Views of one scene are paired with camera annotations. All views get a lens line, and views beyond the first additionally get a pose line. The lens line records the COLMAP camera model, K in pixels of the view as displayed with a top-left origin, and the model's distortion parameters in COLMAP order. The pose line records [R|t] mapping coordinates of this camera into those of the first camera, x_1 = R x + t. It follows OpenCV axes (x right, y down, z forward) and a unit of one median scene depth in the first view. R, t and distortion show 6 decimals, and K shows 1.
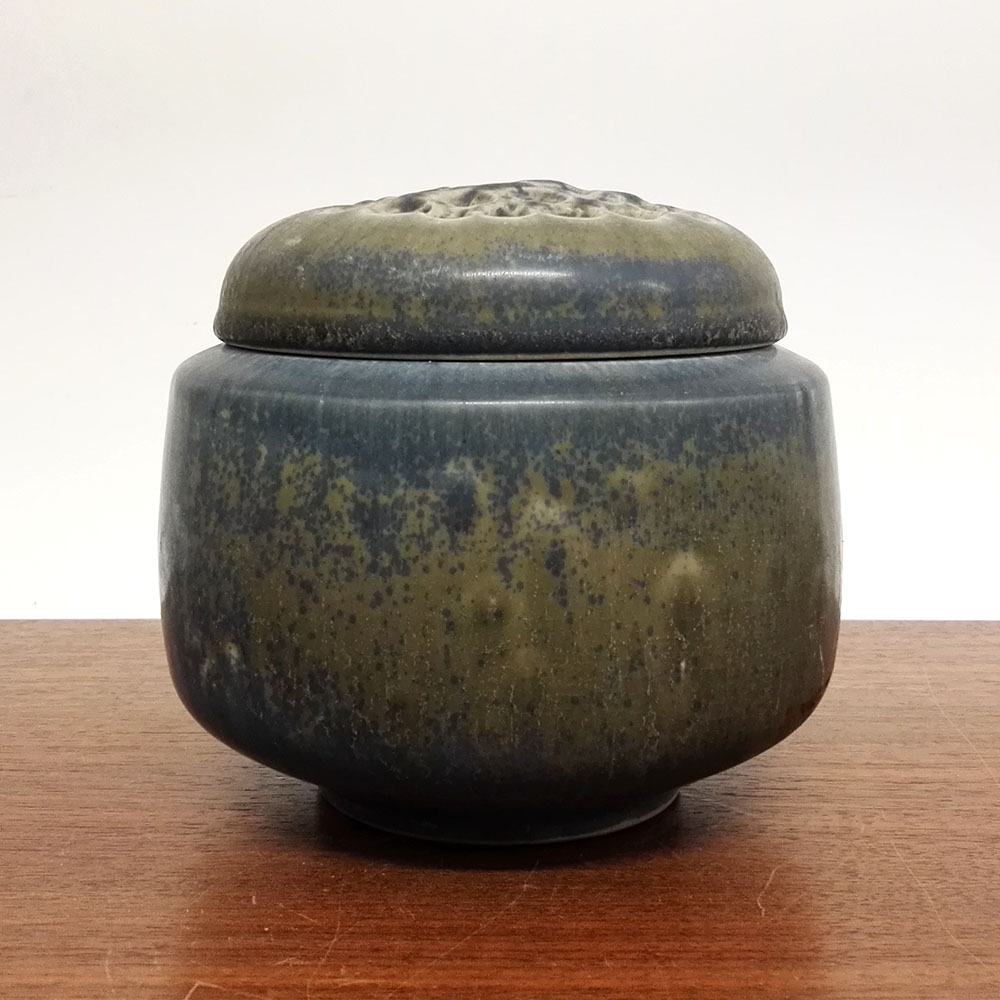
lens RADIAL K [[1446.5, 0, 500.0], [0, 1446.5, 500.0], [0, 0, 1]] dist [0.041027, -0.146453]
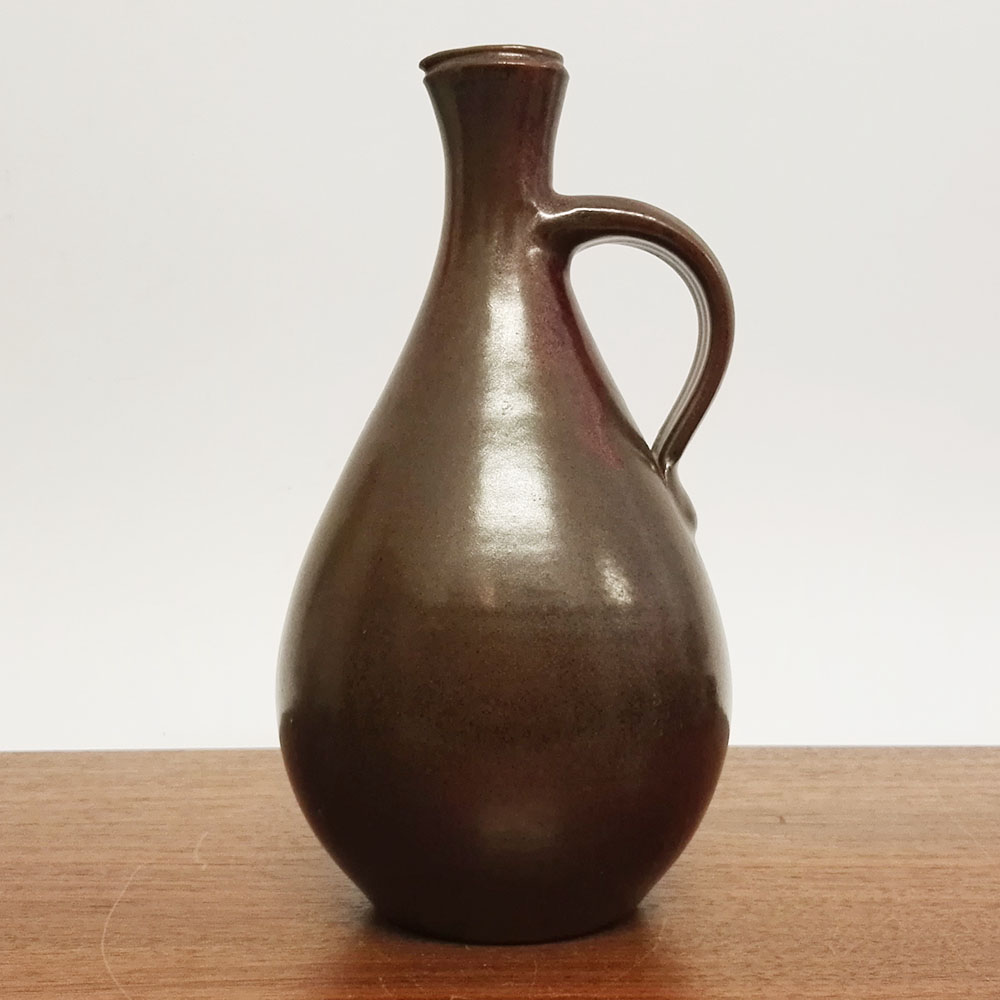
lens RADIAL K [[1556.1, 0, 500.0], [0, 1556.1, 500.0], [0, 0, 1]] dist [0.070380, -0.233112]
pose [[0.999515, 0.000419, 0.031141, -0.163582], [0.002053, 0.996847, -0.079321, -0.028259], [-0.031076, 0.079346, 0.996363, -0.460092]]
